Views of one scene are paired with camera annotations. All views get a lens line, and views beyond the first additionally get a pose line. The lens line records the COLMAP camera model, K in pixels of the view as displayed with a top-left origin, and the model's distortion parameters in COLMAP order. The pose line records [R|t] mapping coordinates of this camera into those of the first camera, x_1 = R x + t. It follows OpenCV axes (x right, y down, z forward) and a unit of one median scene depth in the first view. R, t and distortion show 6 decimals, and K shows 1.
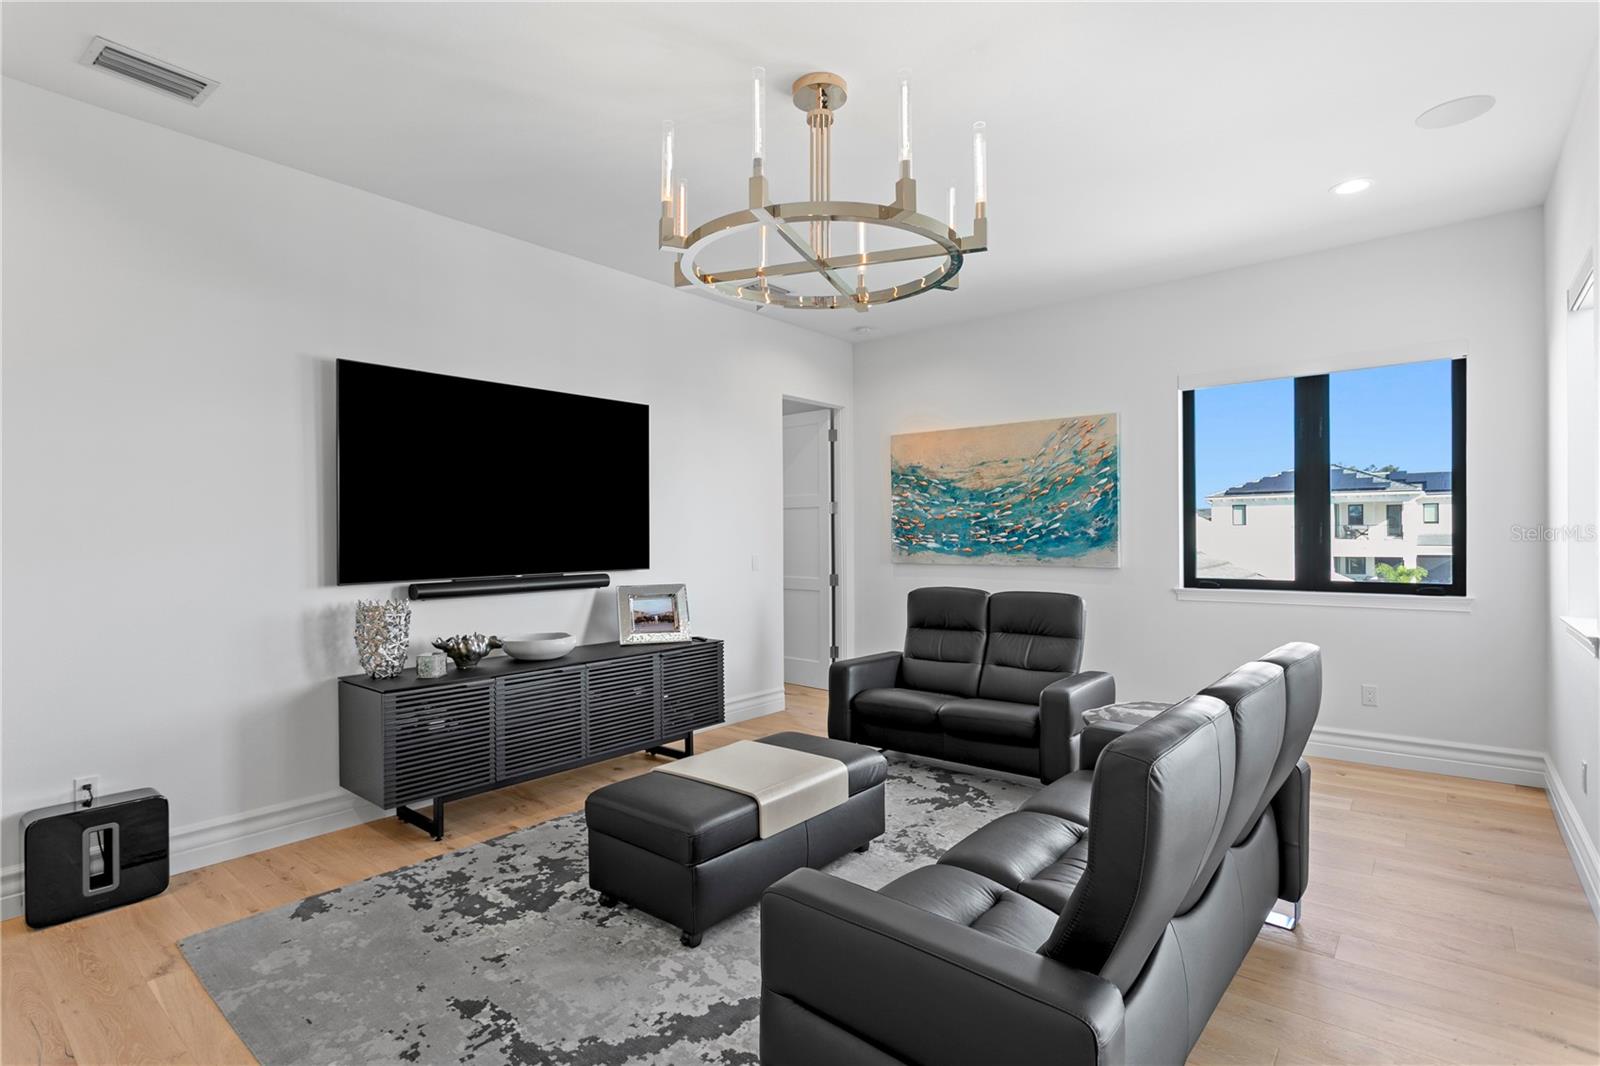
lens RADIAL K [[793.3, 0, 800.0], [0, 793.3, 533.0], [0, 0, 1]] dist [0.000457, 0.000471]
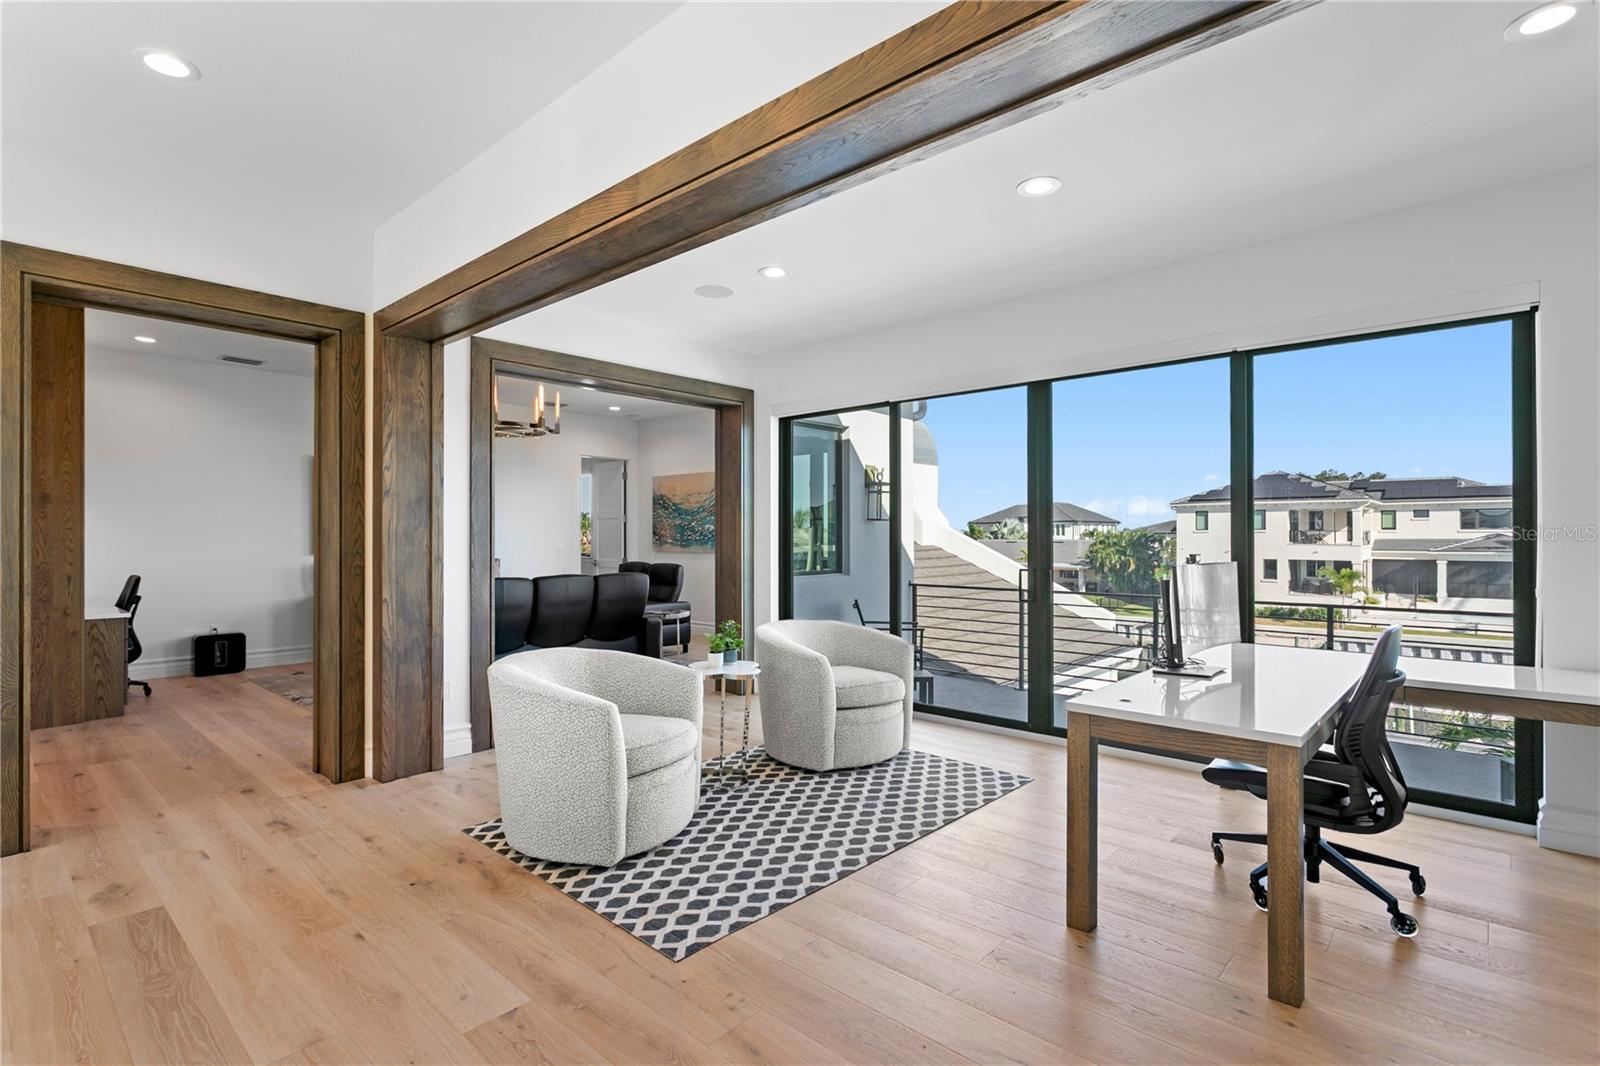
lens RADIAL K [[754.9, 0, 780.7], [0, 754.9, 529.4], [0, 0, 1]] dist [0.007305, 0.000232]
pose [[0.997503, 0.004735, -0.070464, 0.577712], [-0.005318, 0.999953, -0.008093, 0.002783], [0.070423, 0.008447, 0.997481, -0.693706]]
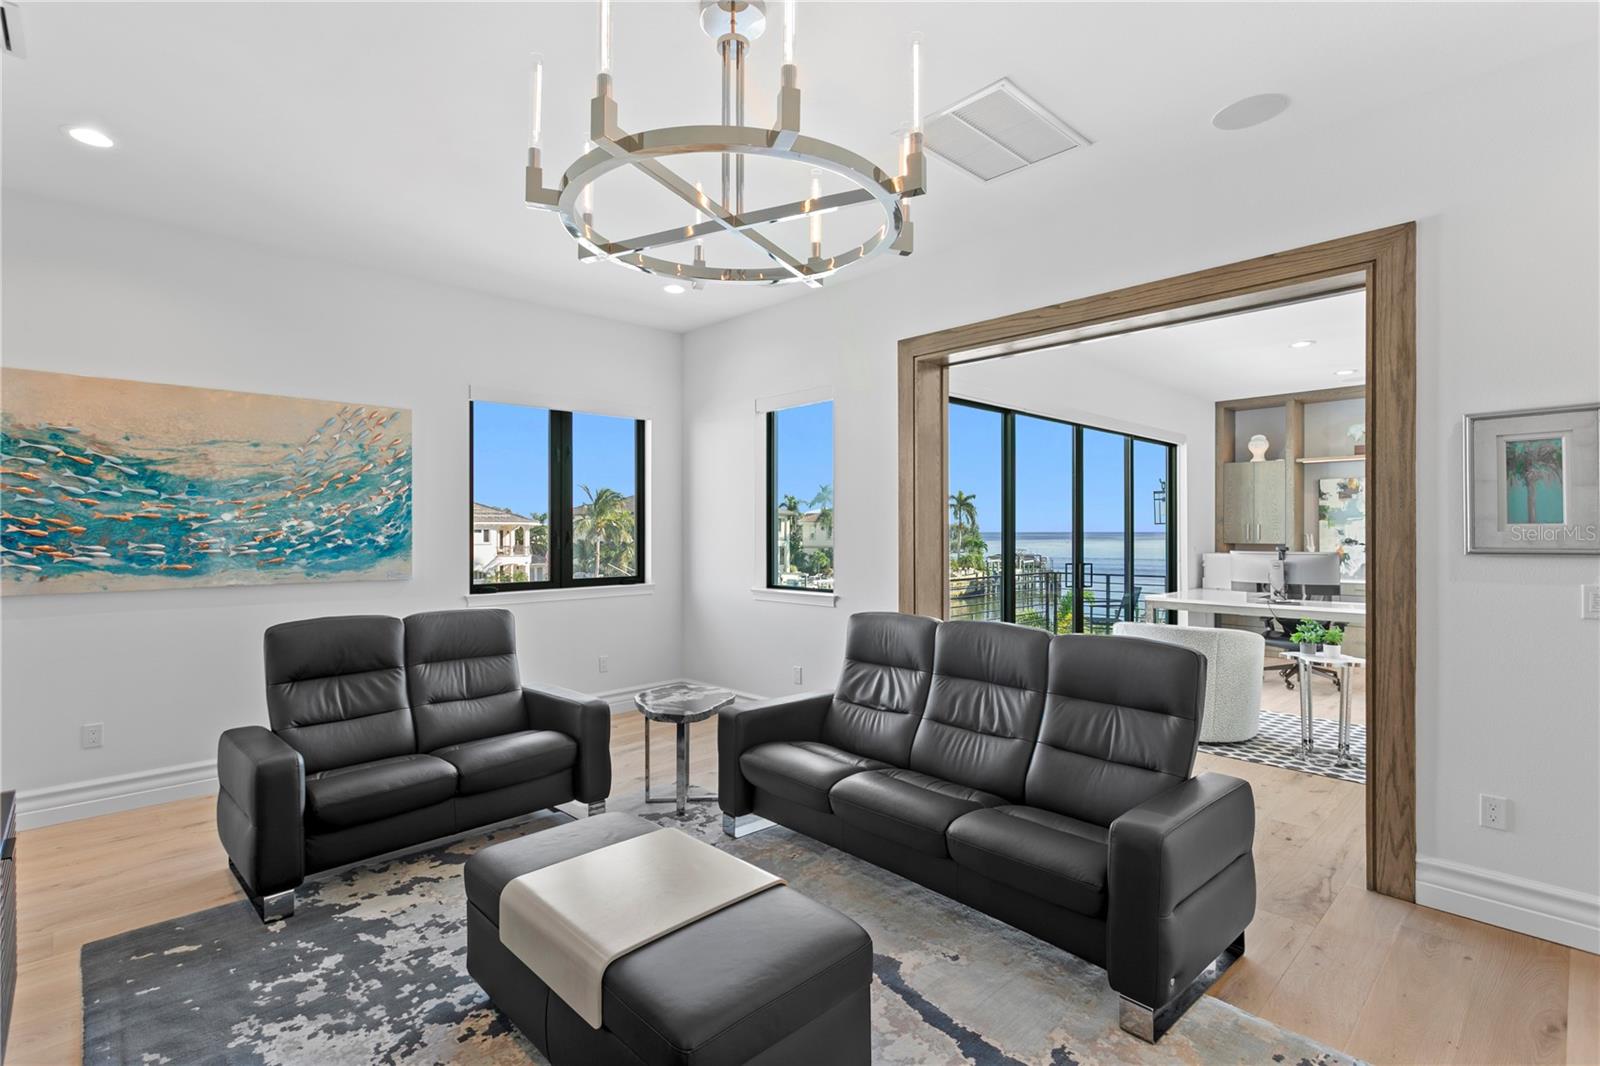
lens RADIAL K [[754.9, 0, 780.7], [0, 754.9, 529.4], [0, 0, 1]] dist [0.007305, 0.000232]
pose [[0.131876, 0.009610, 0.991220, -0.385759], [-0.000048, 0.999953, -0.009688, -0.004450], [-0.991266, 0.001230, 0.131870, 0.436052]]
